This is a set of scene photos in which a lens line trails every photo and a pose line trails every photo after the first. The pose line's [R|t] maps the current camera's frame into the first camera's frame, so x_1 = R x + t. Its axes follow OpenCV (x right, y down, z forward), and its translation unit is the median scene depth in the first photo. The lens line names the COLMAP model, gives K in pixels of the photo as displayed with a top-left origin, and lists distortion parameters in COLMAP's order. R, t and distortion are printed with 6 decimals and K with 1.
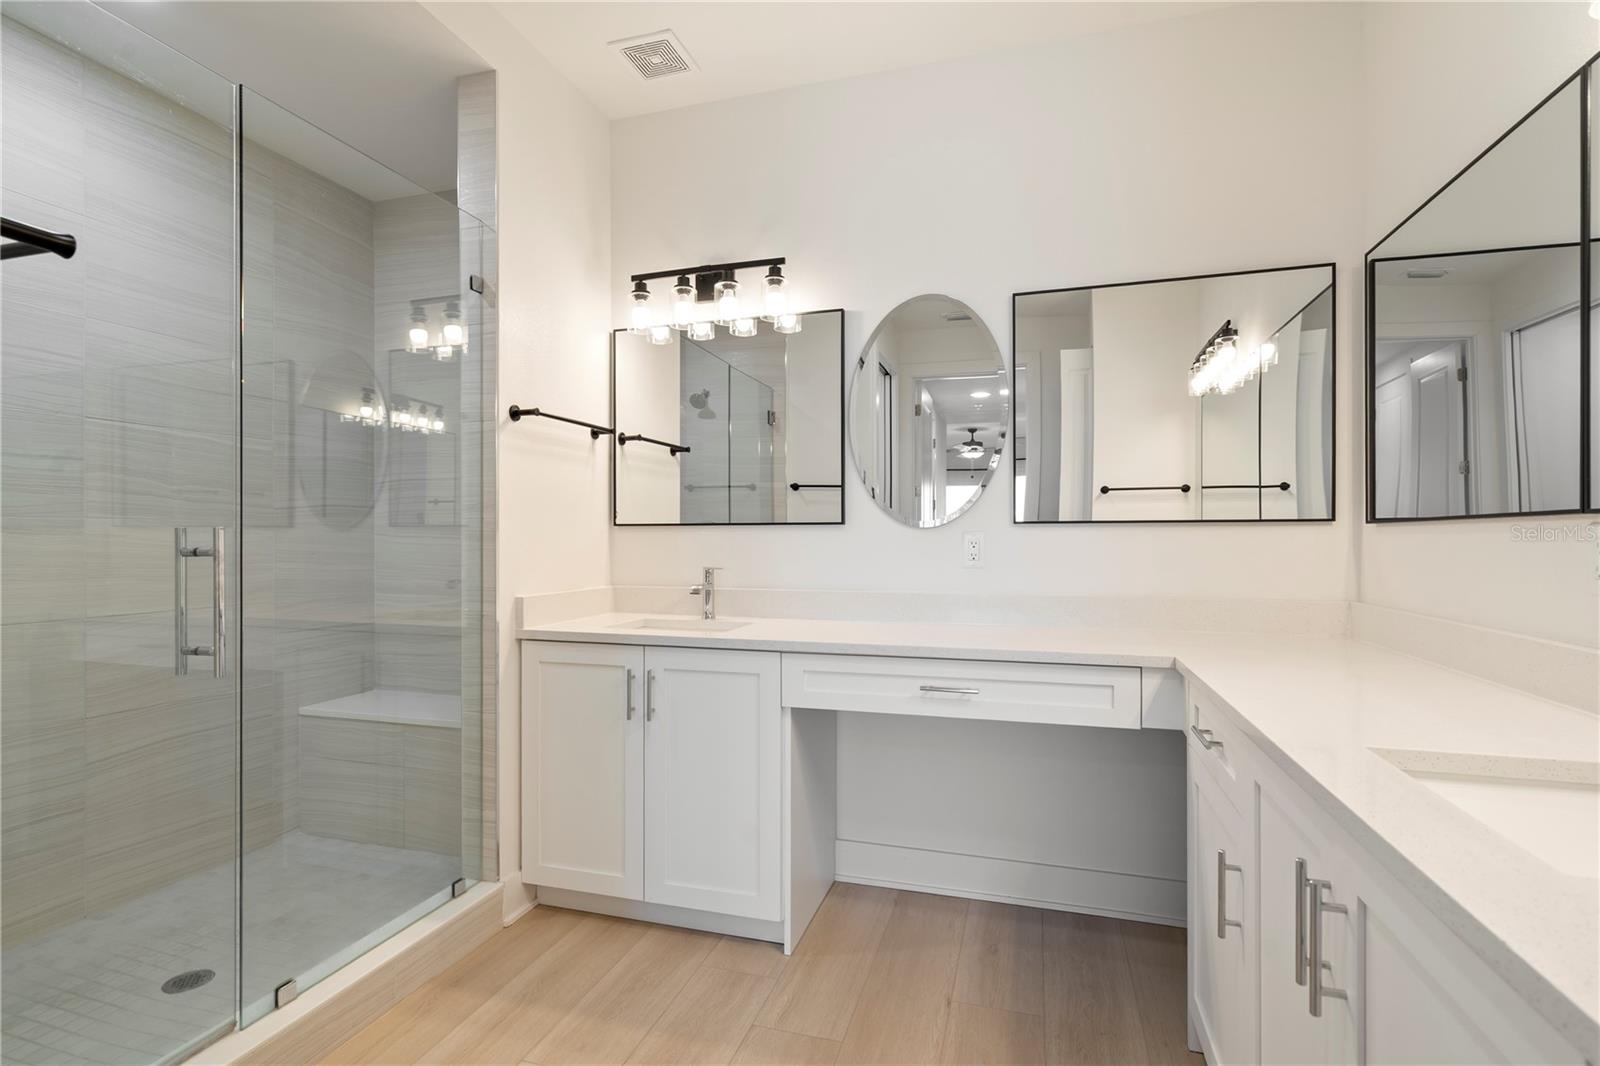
lens RADIAL K [[772.6, 0, 794.9], [0, 772.6, 541.6], [0, 0, 1]] dist [-0.000131, 0.000395]
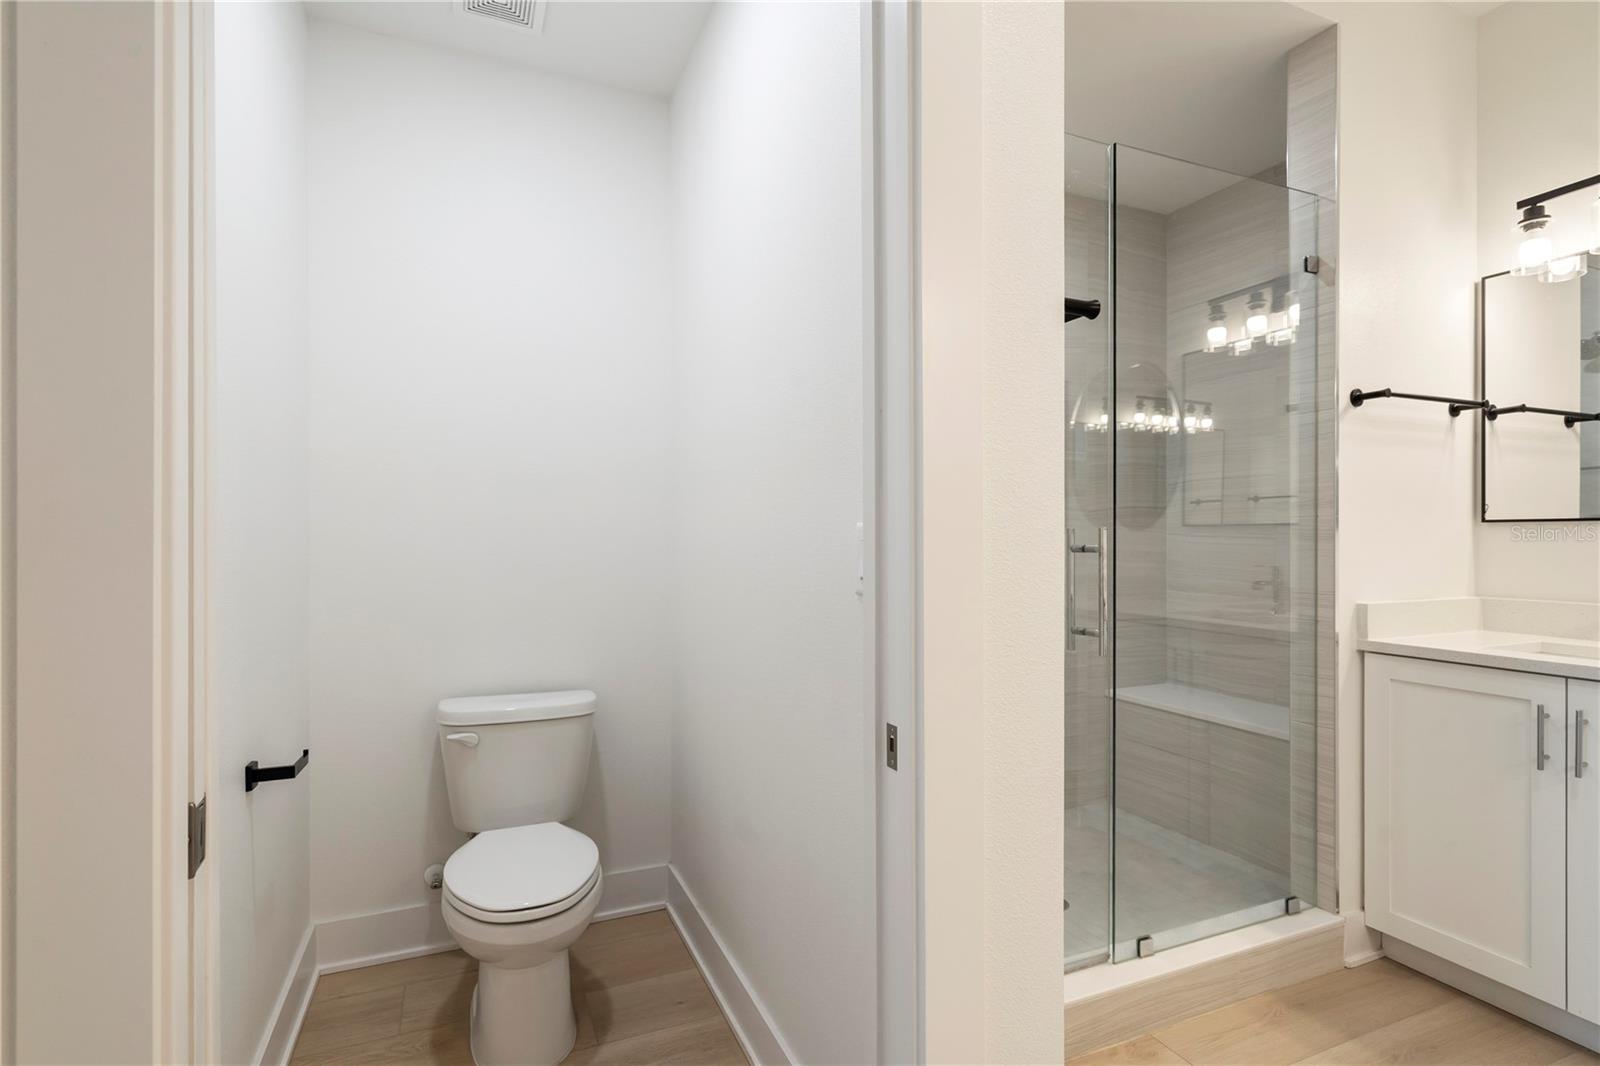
lens RADIAL K [[772.6, 0, 794.9], [0, 772.6, 541.6], [0, 0, 1]] dist [-0.000131, 0.000395]
pose [[0.646758, 0.003945, -0.762685, -0.102151], [-0.003777, 0.999991, 0.001970, 0.001120], [0.762686, 0.001607, 0.646767, -0.076149]]
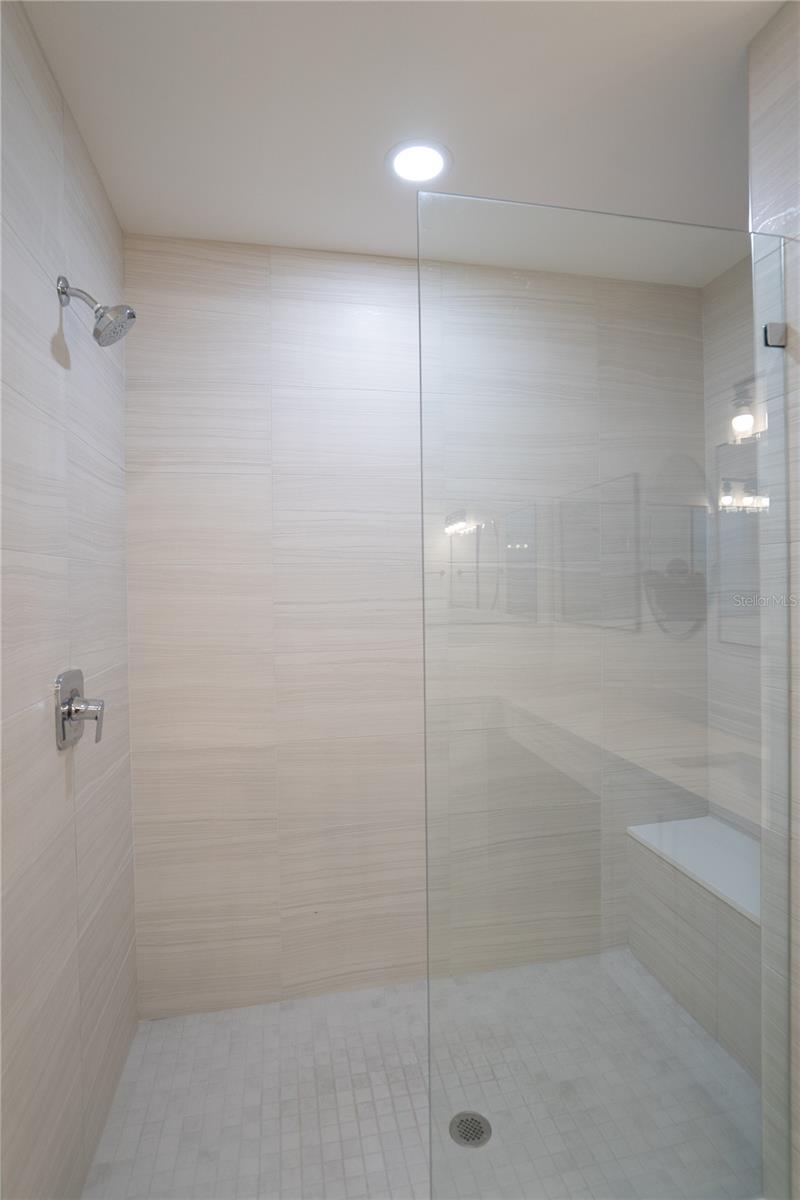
lens RADIAL K [[619.6, 0, 426.9], [0, 619.6, 590.8], [0, 0, 1]] dist [-0.000673, 0.000271]
pose [[0.512007, -0.001954, -0.858979, -0.109822], [0.015300, 0.999860, 0.006845, -0.122447], [0.858845, -0.016647, 0.511965, 0.465543]]
